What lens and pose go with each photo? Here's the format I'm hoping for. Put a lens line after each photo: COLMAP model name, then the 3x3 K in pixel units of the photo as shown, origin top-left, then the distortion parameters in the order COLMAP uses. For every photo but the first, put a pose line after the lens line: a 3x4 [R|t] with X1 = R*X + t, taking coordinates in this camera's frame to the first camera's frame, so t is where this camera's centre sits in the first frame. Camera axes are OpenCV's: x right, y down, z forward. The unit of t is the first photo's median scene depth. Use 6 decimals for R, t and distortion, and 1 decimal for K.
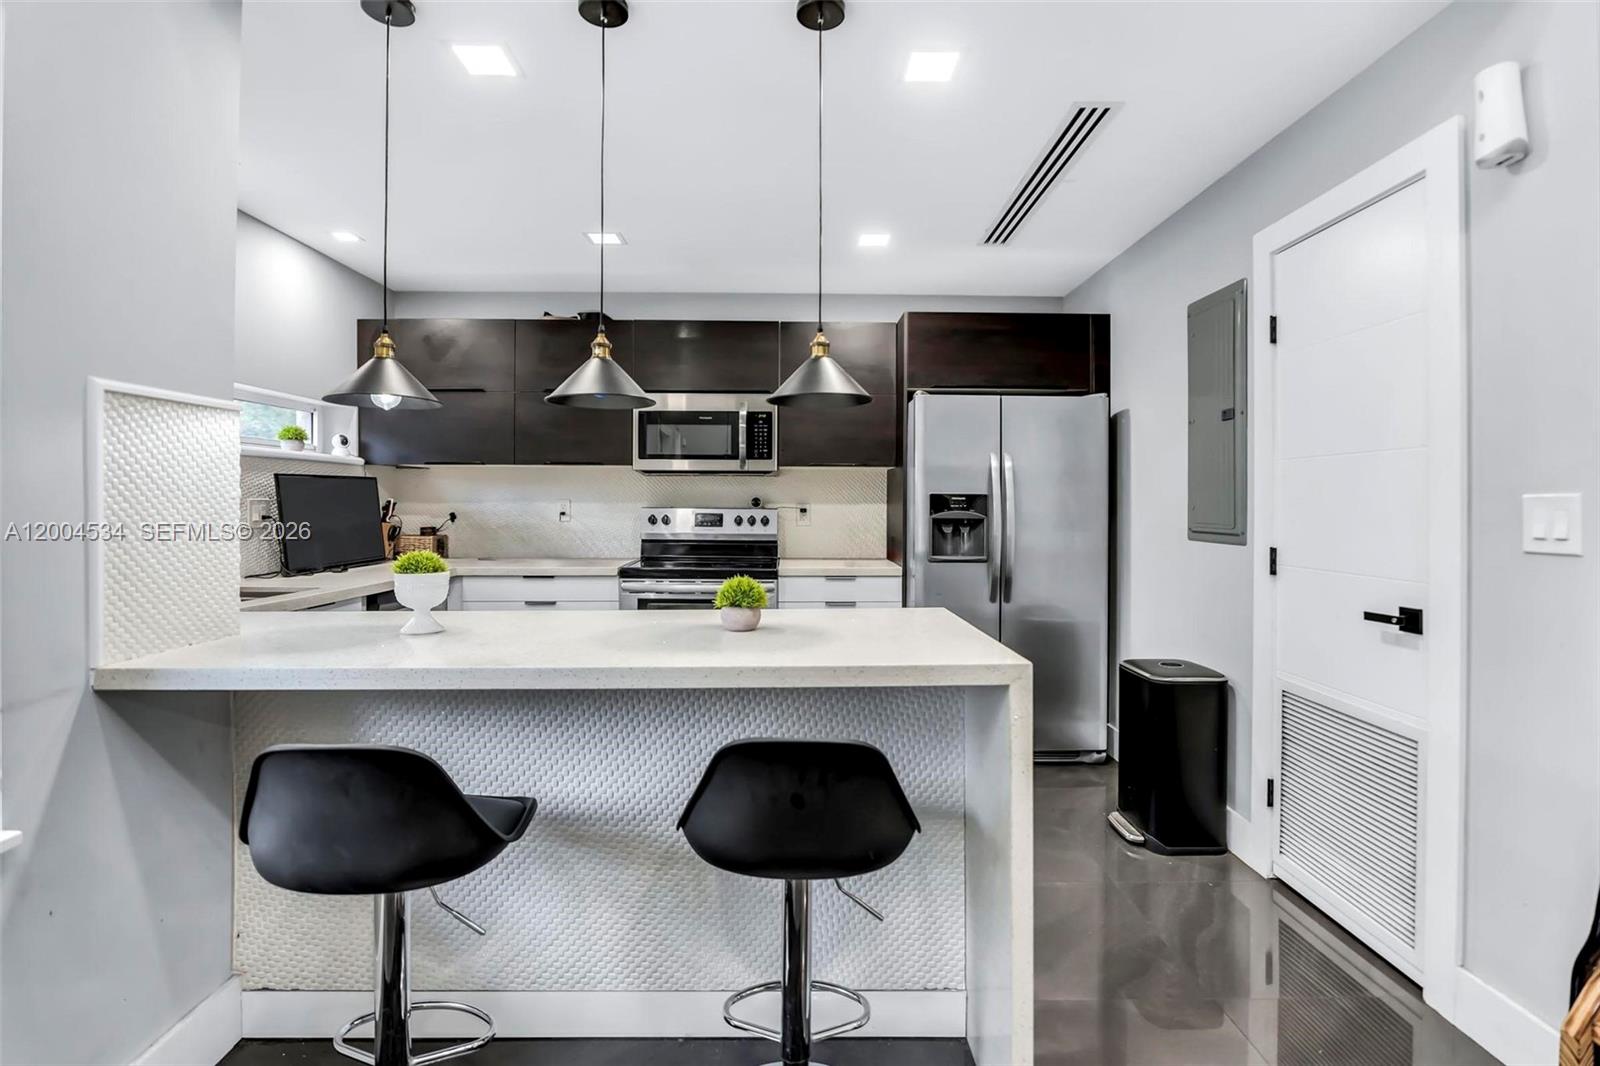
lens RADIAL K [[762.1, 0, 798.6], [0, 762.1, 513.4], [0, 0, 1]] dist [-0.013107, 0.001033]
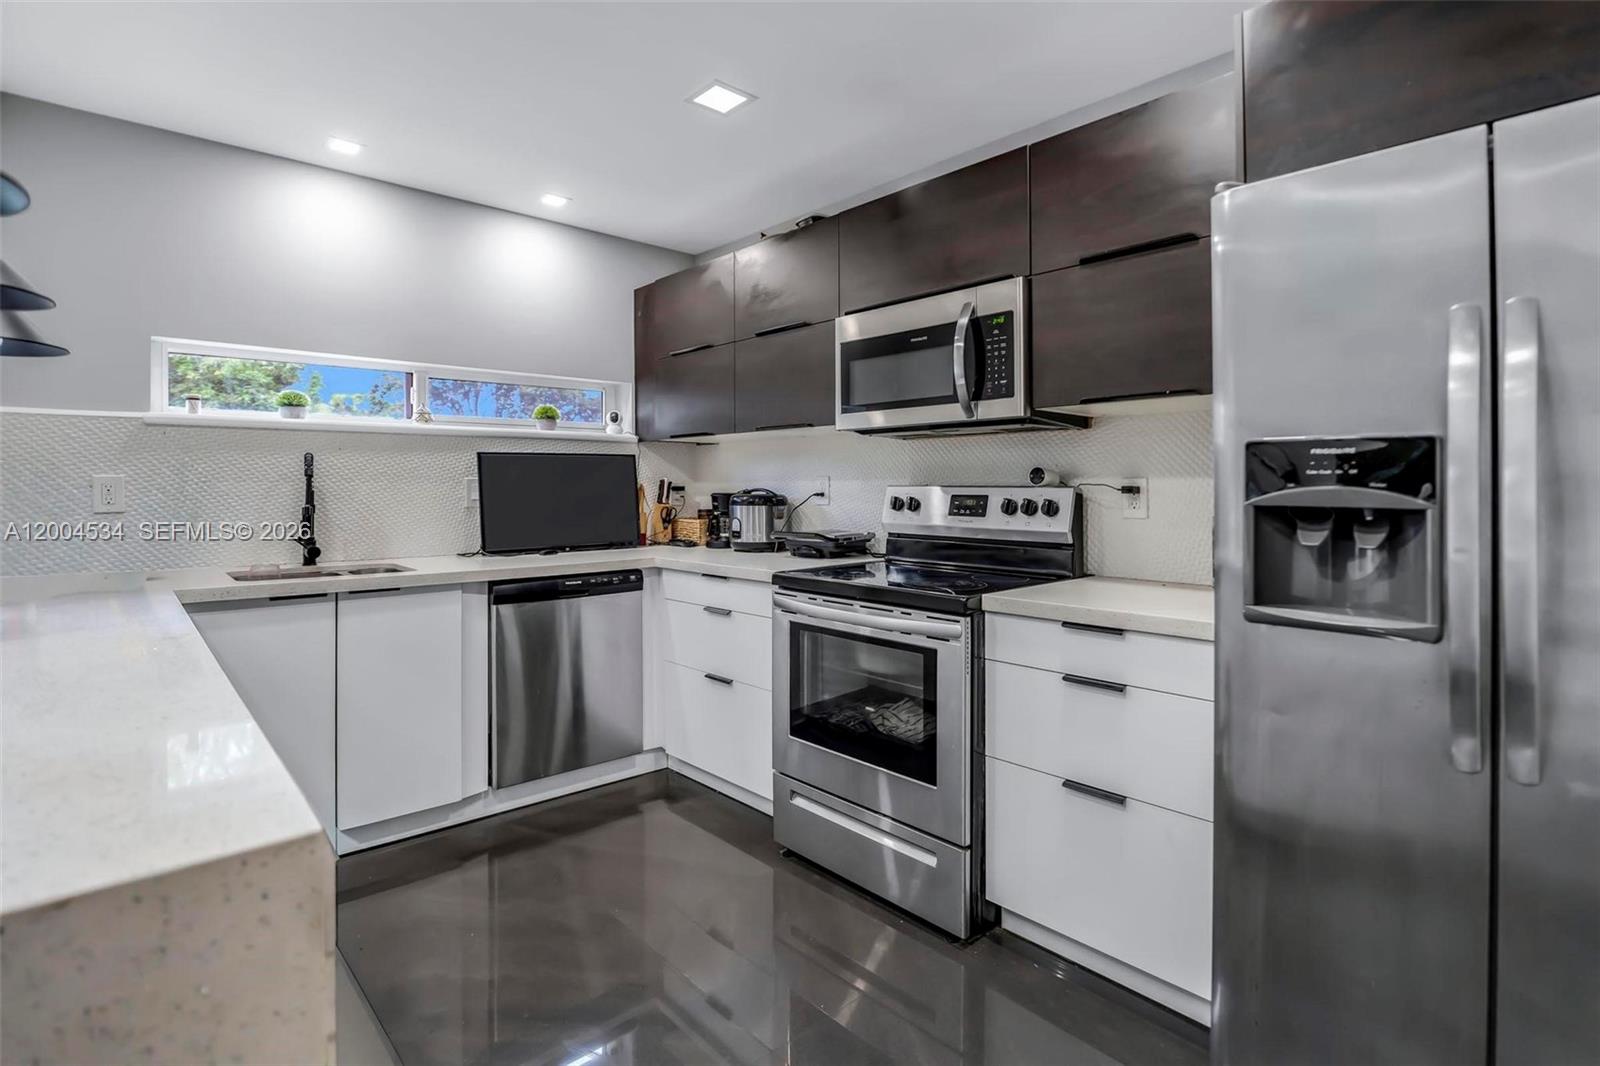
lens RADIAL K [[774.0, 0, 797.8], [0, 774.0, 485.2], [0, 0, 1]] dist [-0.000493, 0.000027]
pose [[0.662877, -0.007342, -0.748692, 0.282843], [-0.005463, 0.999878, -0.014643, 0.002403], [0.748708, 0.013796, 0.662756, 0.512932]]
